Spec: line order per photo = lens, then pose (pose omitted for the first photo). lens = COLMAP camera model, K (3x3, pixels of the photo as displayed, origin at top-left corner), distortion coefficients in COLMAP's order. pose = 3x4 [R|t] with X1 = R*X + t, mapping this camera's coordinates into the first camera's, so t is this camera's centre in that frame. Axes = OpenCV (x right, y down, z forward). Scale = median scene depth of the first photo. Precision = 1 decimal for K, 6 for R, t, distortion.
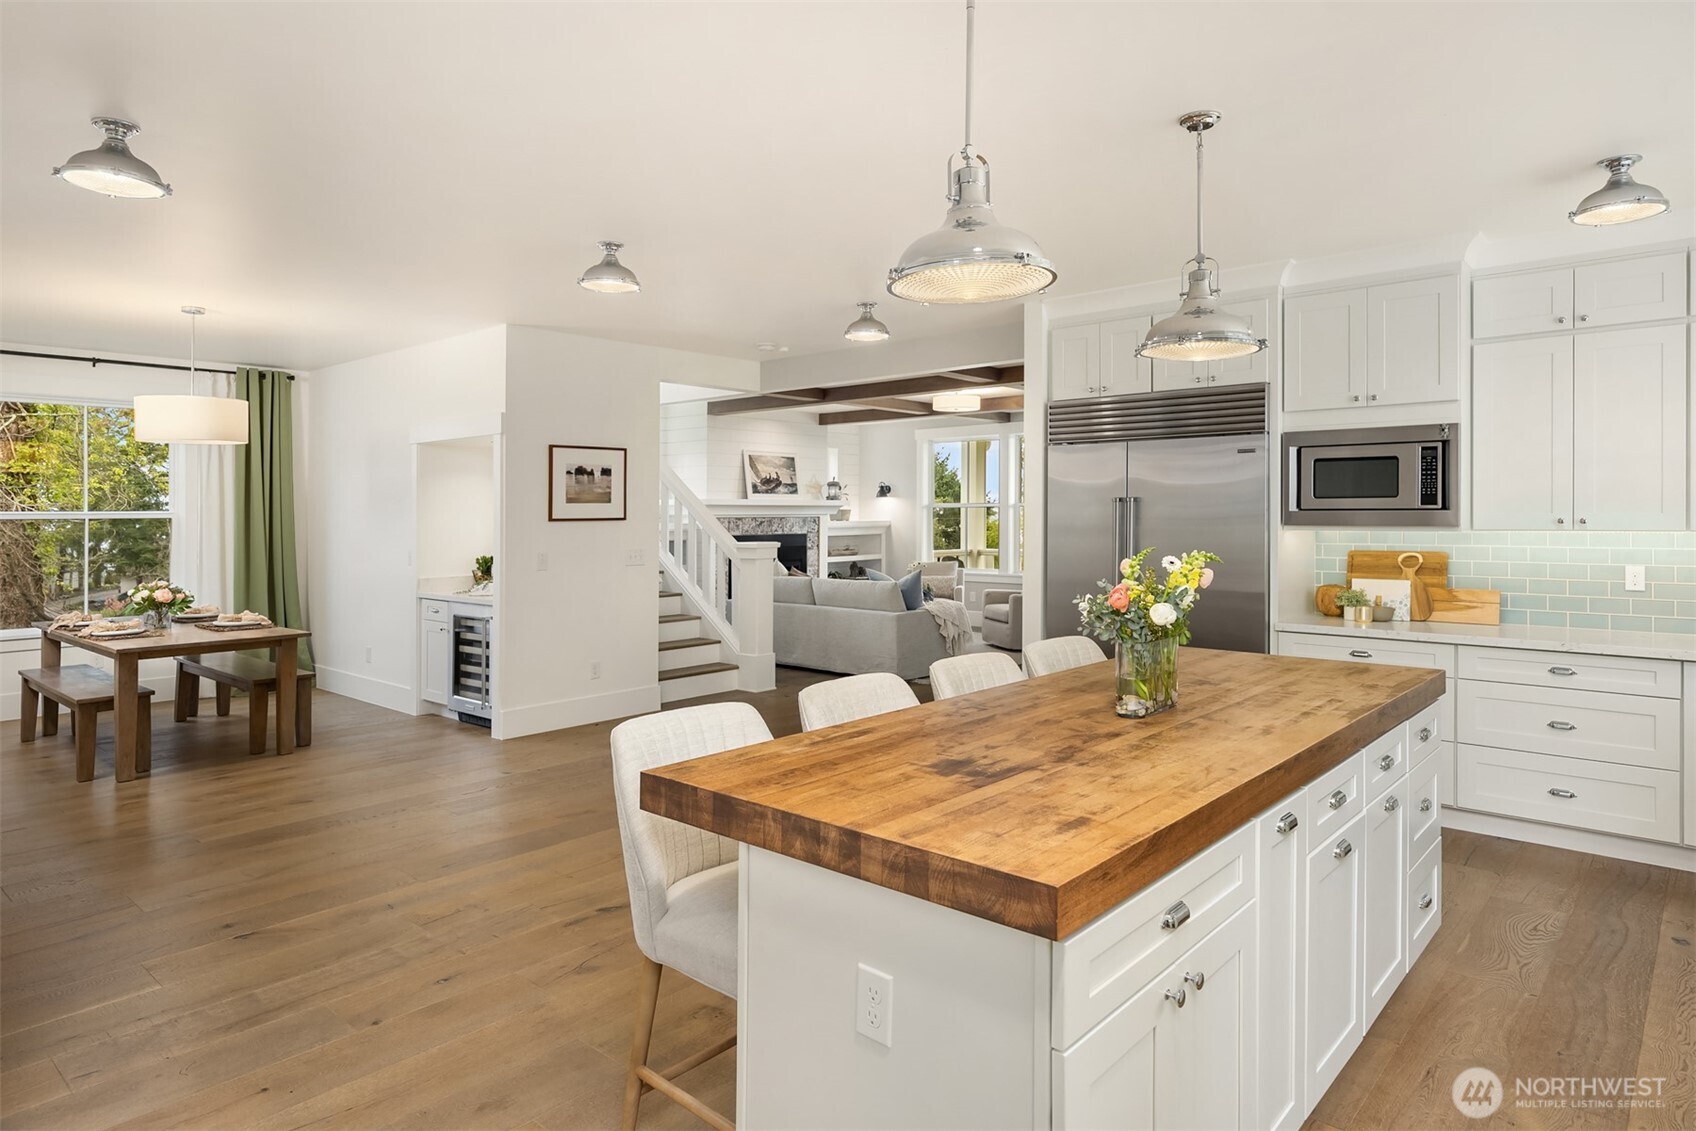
lens RADIAL K [[982.5, 0, 847.4], [0, 982.5, 561.5], [0, 0, 1]] dist [-0.030162, -0.000393]
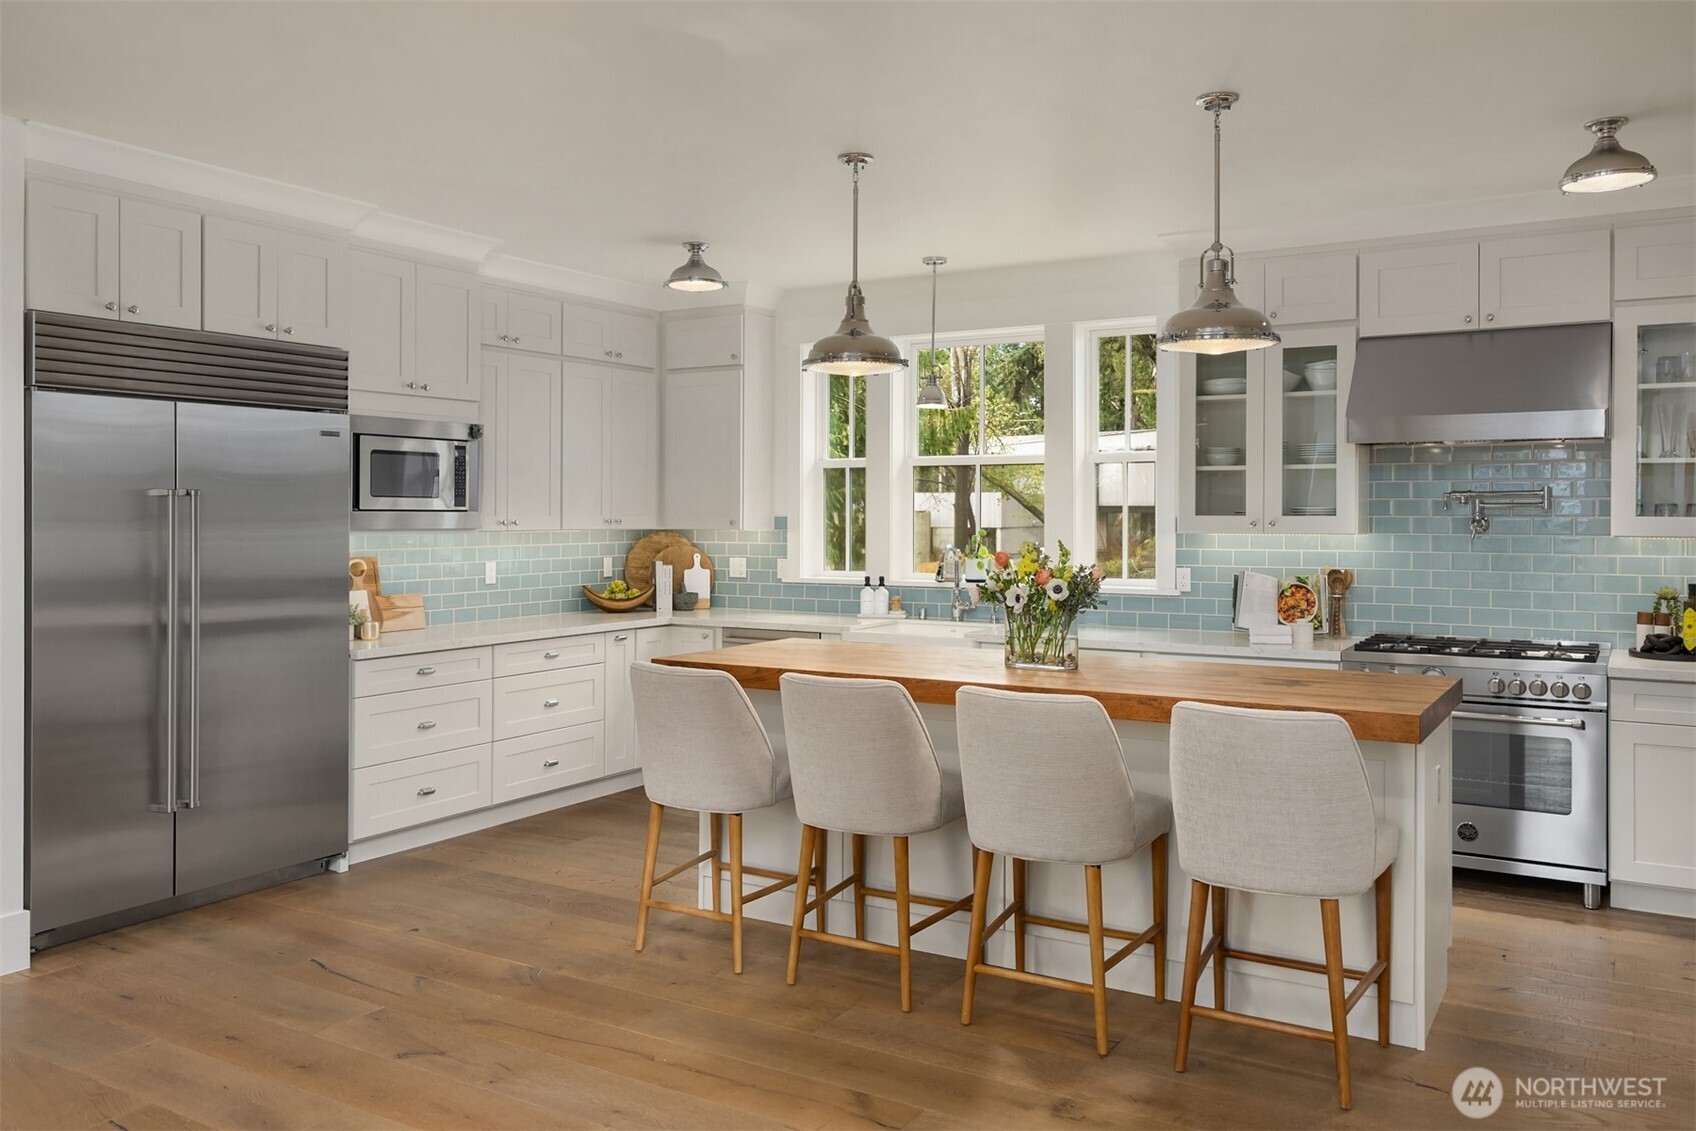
lens RADIAL K [[1350.9, 0, 837.8], [0, 1350.9, 492.4], [0, 0, 1]] dist [0.033563, -0.006939]
pose [[-0.164231, 0.016413, 0.986285, -0.748844], [0.034084, 0.999359, -0.010955, -0.043055], [-0.985833, 0.031818, -0.164685, 0.815521]]
